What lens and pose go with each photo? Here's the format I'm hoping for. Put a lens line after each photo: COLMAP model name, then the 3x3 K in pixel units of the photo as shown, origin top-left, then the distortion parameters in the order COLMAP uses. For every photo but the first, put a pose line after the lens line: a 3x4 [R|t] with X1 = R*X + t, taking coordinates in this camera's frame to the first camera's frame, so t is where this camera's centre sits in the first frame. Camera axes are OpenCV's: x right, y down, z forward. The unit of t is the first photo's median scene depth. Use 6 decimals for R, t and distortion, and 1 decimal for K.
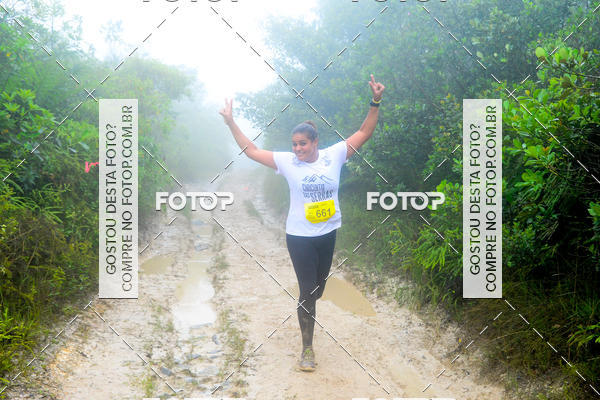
lens RADIAL K [[780.9, 0, 310.0], [0, 780.9, 210.9], [0, 0, 1]] dist [0.009396, 0.244613]
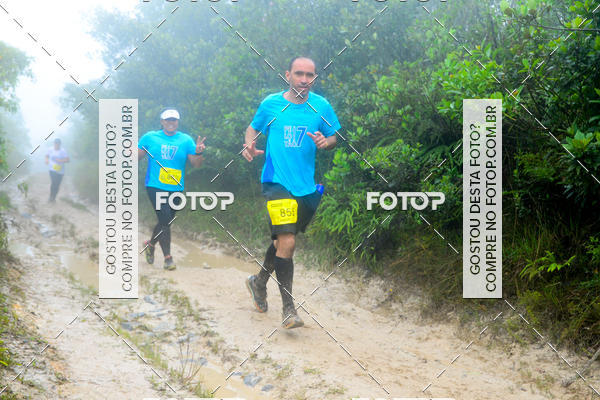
lens RADIAL K [[736.7, 0, 314.8], [0, 736.7, 206.3], [0, 0, 1]] dist [0.003810, 0.197241]
pose [[0.957282, -0.005089, 0.289110, -0.181580], [0.010461, 0.999800, -0.017038, 0.064449], [-0.288965, 0.019335, 0.957144, 0.070676]]
